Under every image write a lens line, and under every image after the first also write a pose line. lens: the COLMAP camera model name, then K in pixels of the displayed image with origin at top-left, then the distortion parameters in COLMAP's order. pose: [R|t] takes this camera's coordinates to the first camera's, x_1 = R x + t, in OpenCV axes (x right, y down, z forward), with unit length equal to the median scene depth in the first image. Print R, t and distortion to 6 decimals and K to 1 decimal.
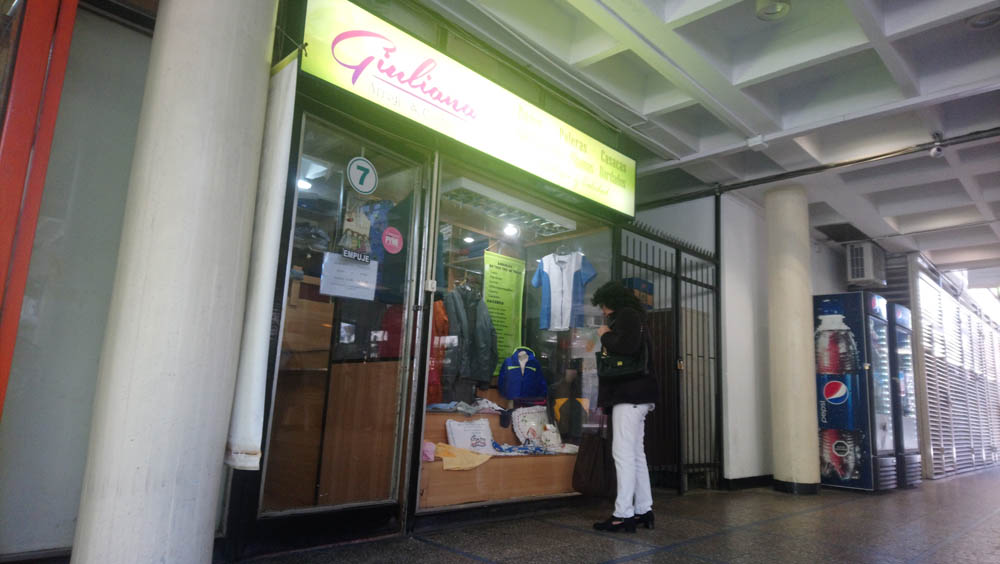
lens RADIAL K [[640.9, 0, 495.2], [0, 640.9, 282.3], [0, 0, 1]] dist [0.154503, -0.237274]
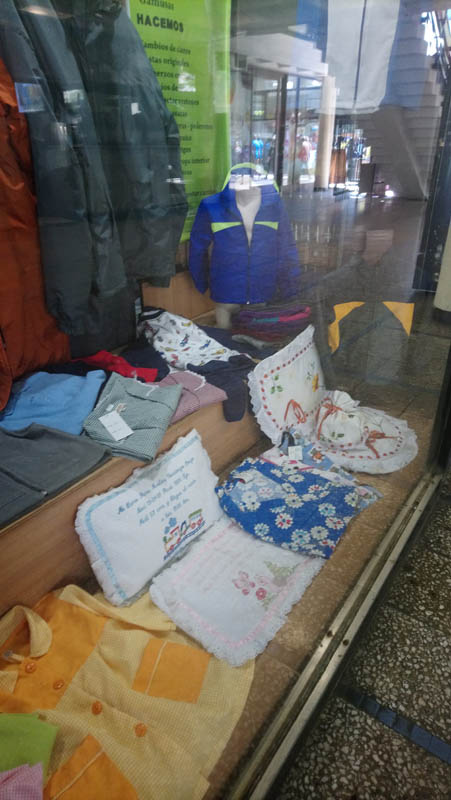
lens RADIAL K [[512.7, 0, 222.5], [0, 512.7, 400.3], [0, 0, 1]] dist [0.154503, -0.237274]
pose [[0.986930, -0.116204, 0.111653, -0.024709], [0.023038, 0.787467, 0.615927, 0.016615], [-0.159496, -0.605304, 0.779851, 0.698827]]
